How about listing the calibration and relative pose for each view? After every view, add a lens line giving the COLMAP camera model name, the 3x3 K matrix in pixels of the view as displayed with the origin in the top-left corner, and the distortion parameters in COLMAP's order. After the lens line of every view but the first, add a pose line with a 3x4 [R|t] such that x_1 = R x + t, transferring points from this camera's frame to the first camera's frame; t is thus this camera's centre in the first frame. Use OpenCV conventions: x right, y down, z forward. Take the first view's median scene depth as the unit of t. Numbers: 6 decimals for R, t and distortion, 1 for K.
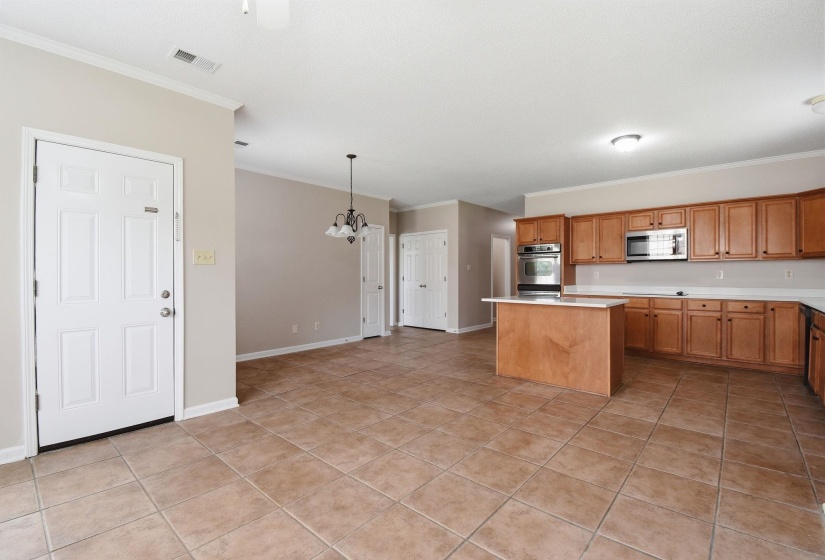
lens RADIAL K [[373.6, 0, 424.4], [0, 373.6, 280.7], [0, 0, 1]] dist [0.028982, -0.006801]
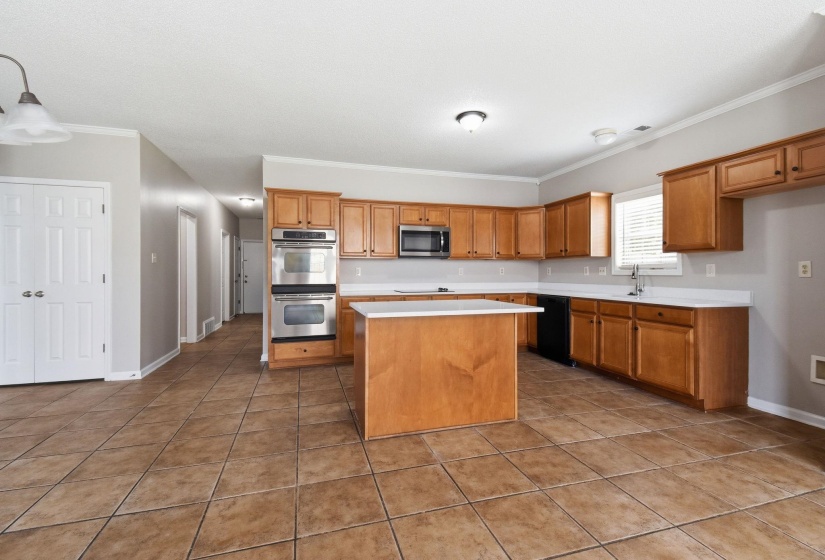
lens RADIAL K [[373.6, 0, 419.1], [0, 373.6, 276.9], [0, 0, 1]] dist [0.028982, -0.006801]
pose [[0.545685, -0.007889, 0.837954, -0.284804], [0.009908, 0.999947, 0.002962, -0.007732], [-0.837932, 0.006686, 0.545734, 0.678822]]
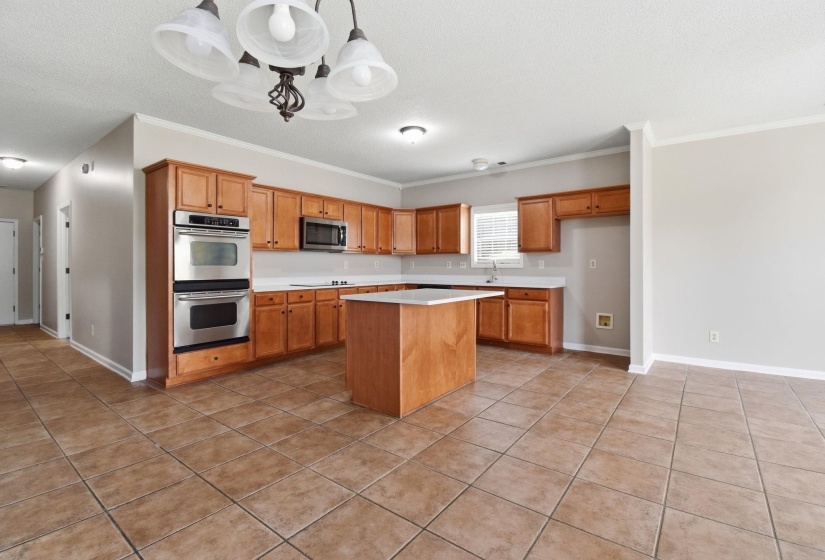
lens RADIAL K [[373.6, 0, 418.6], [0, 373.6, 272.3], [0, 0, 1]] dist [0.028982, -0.006801]
pose [[-0.042985, -0.014861, 0.998965, -0.510034], [0.012579, 0.999802, 0.015415, -0.012232], [-0.998997, 0.013228, -0.042790, 1.113769]]
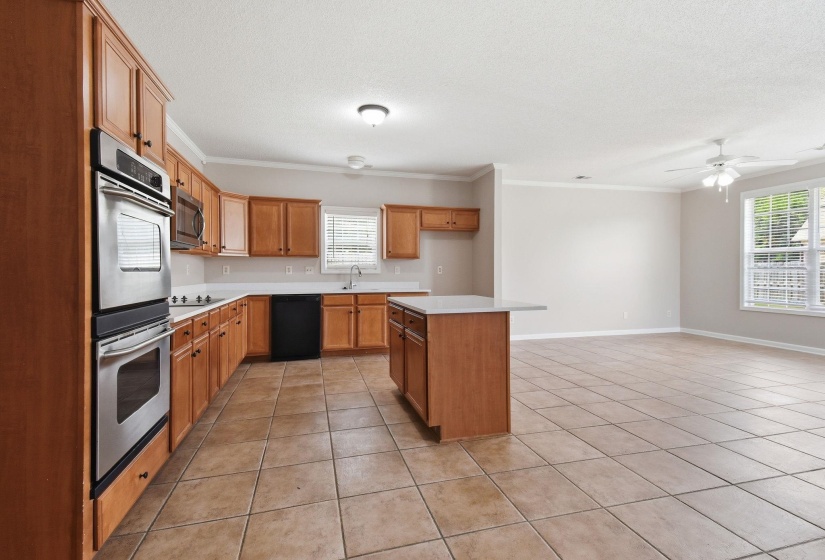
lens RADIAL K [[373.6, 0, 414.2], [0, 373.6, 275.6], [0, 0, 1]] dist [0.028982, -0.006801]
pose [[-0.814390, -0.003343, 0.580309, -0.036844], [0.009403, 0.999776, 0.018955, -0.020163], [-0.580242, 0.020893, -0.814176, 1.773164]]
